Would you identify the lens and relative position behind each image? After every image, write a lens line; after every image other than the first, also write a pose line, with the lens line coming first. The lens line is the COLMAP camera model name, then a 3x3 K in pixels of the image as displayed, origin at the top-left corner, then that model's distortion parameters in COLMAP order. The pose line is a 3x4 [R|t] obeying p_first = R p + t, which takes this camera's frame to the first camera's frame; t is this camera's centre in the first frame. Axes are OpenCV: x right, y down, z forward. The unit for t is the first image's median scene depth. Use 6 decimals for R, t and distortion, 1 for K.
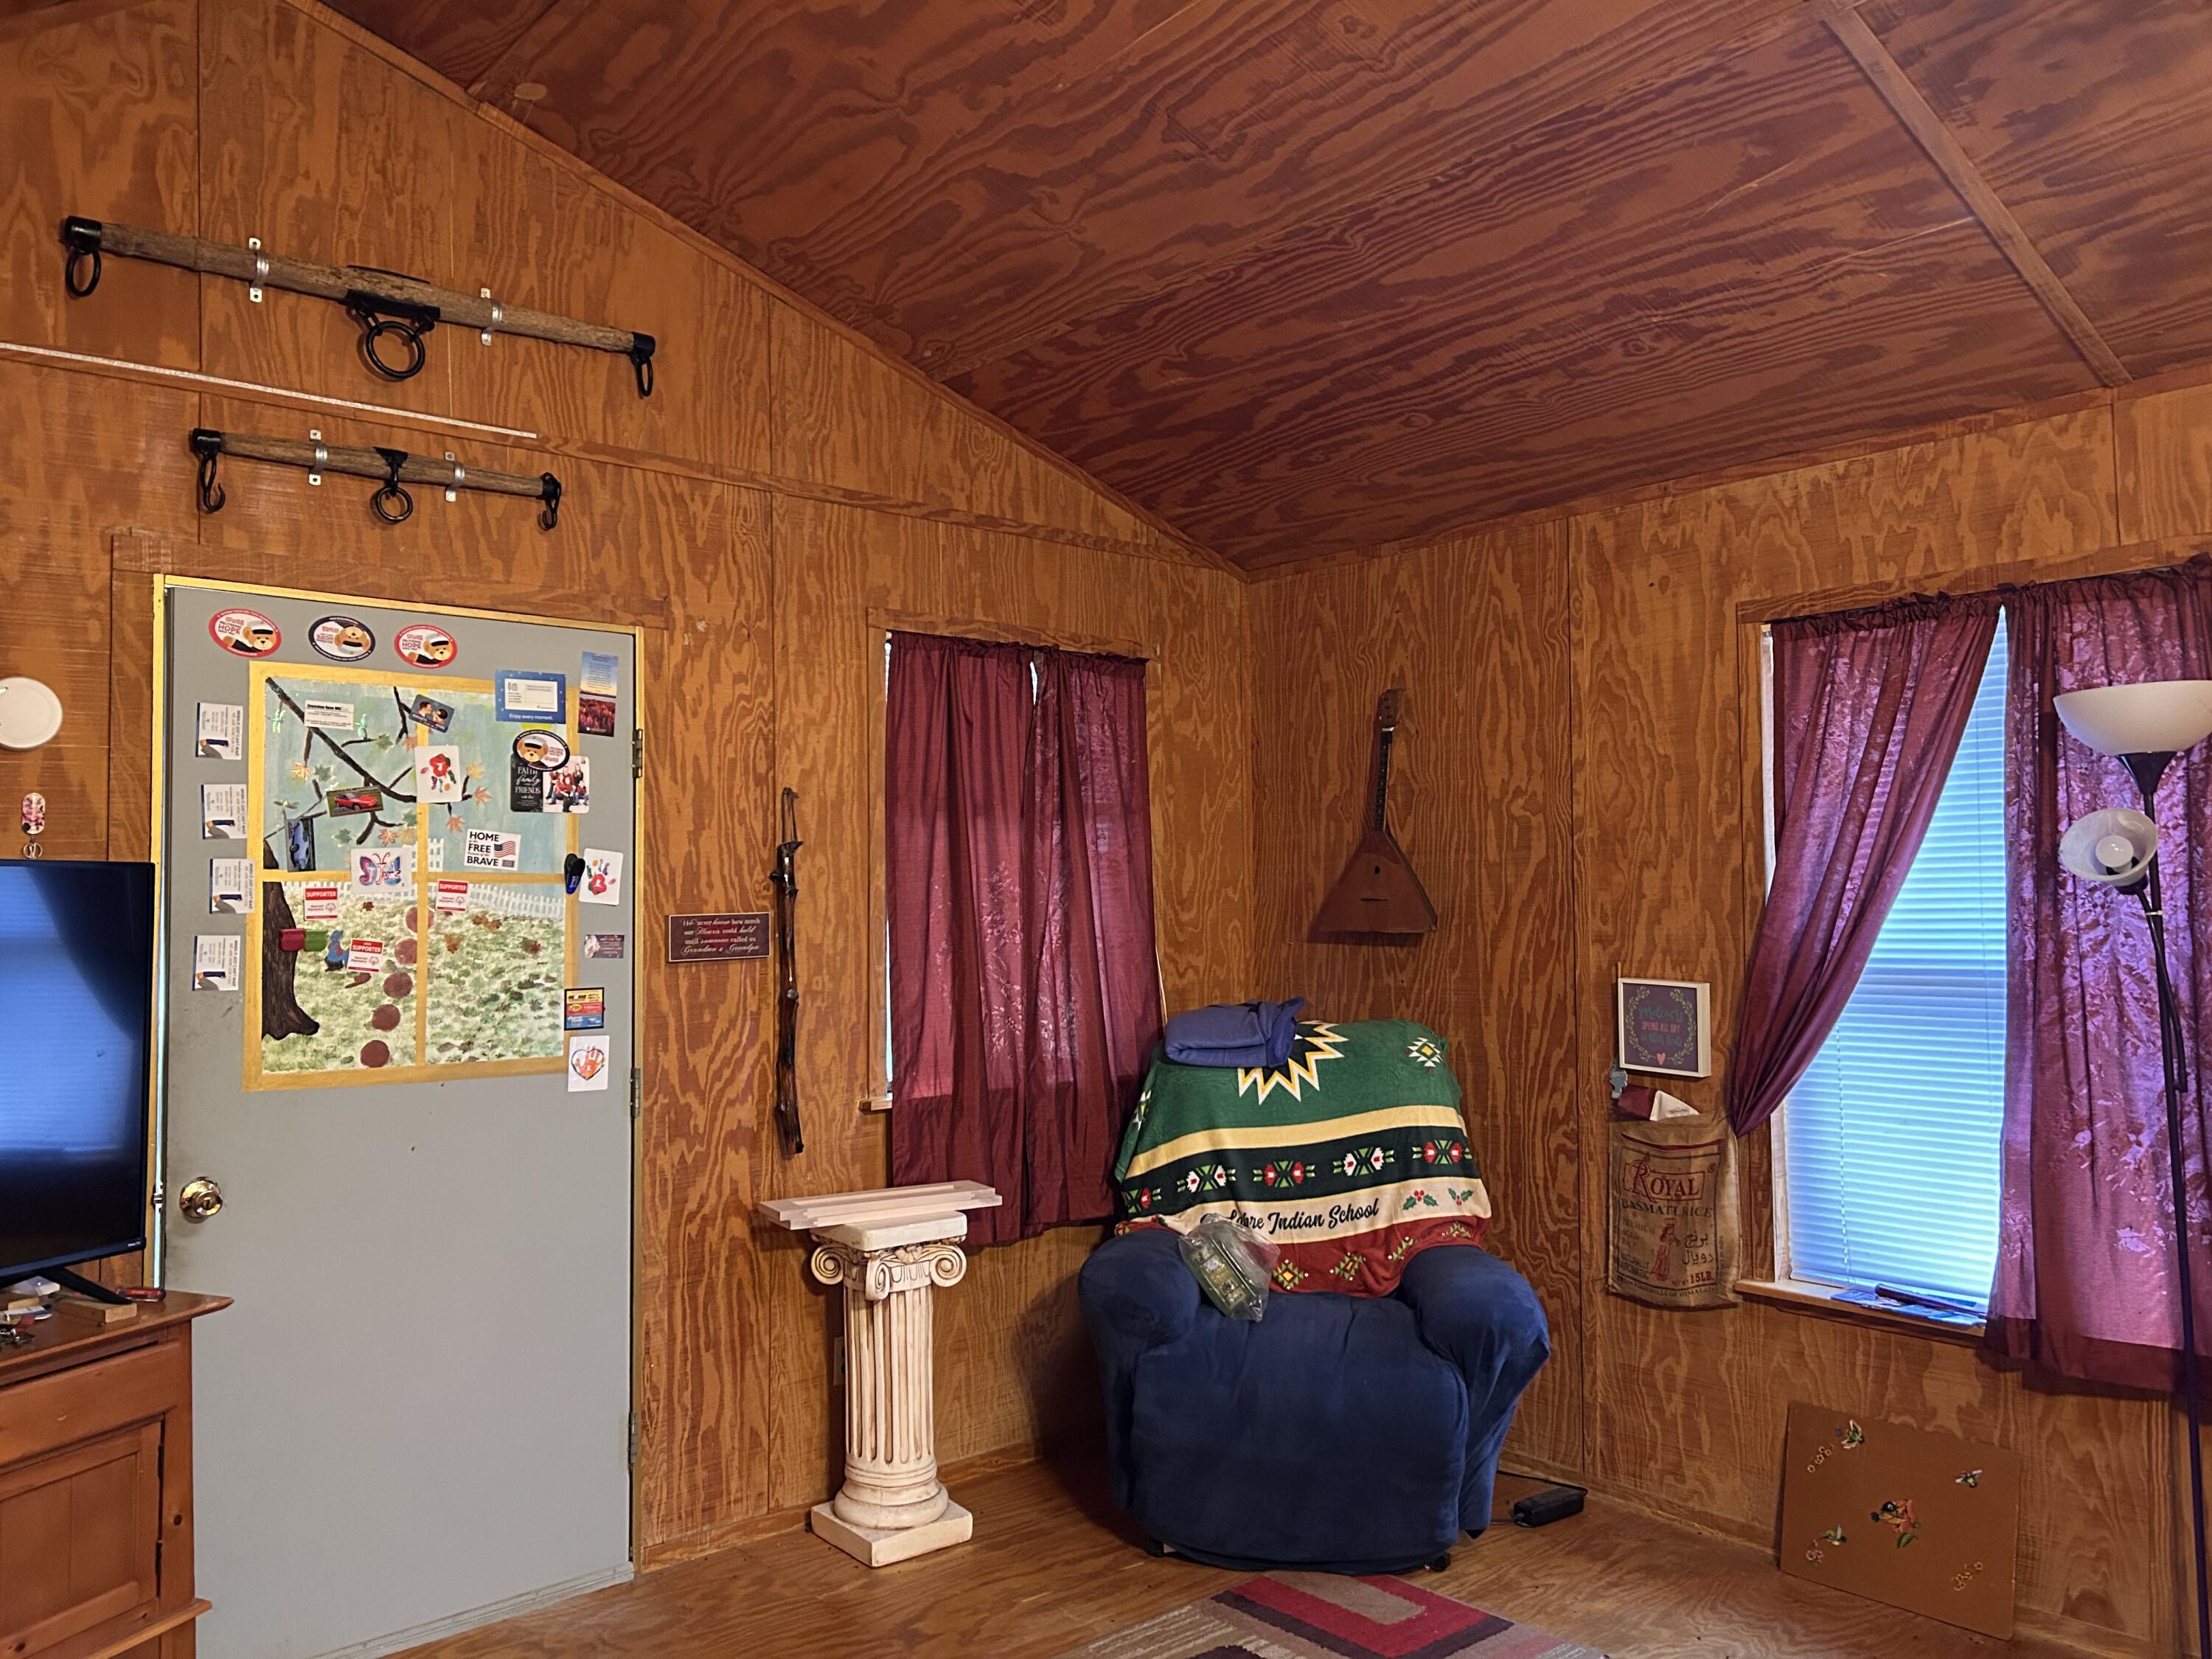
lens RADIAL K [[1655.6, 0, 1115.8], [0, 1655.6, 831.6], [0, 0, 1]] dist [0.058043, -0.062505]
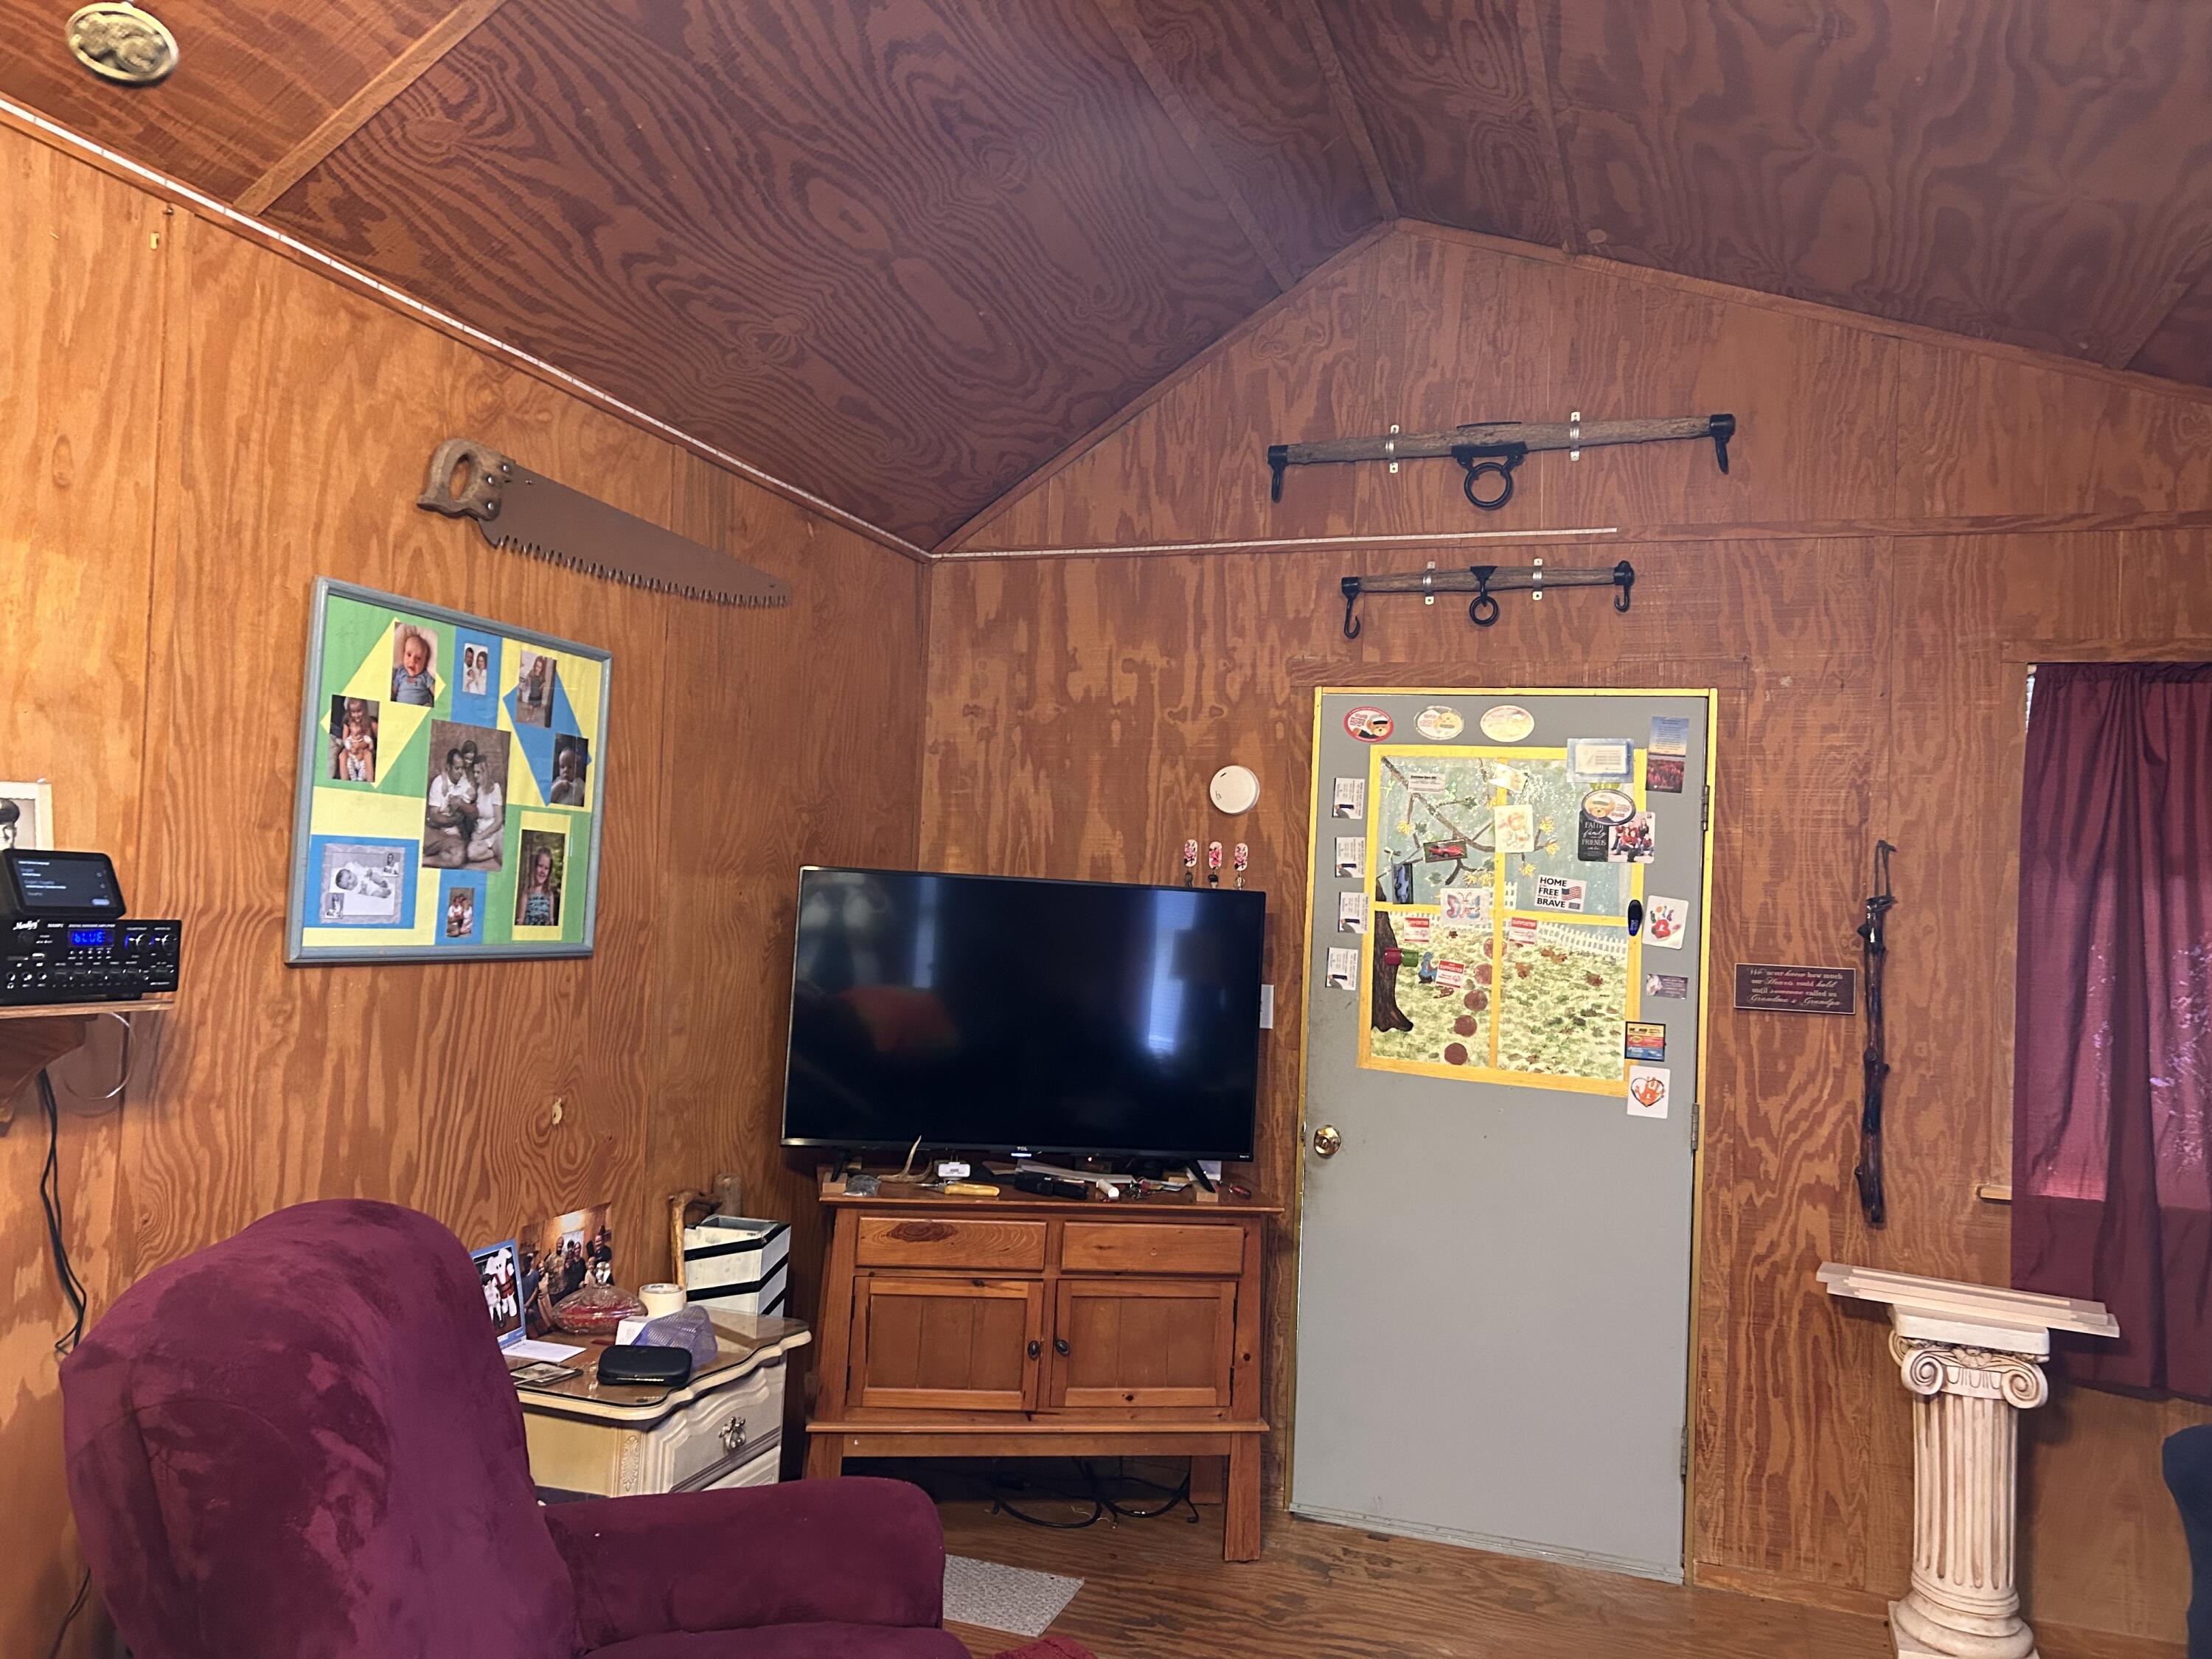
lens RADIAL K [[1655.6, 0, 1063.7], [0, 1655.6, 834.6], [0, 0, 1]] dist [0.058043, -0.062505]
pose [[0.490041, -0.000254, -0.871699, 0.441611], [-0.023783, 0.999624, -0.013661, -0.005671], [0.871375, 0.027426, 0.489851, 0.120880]]
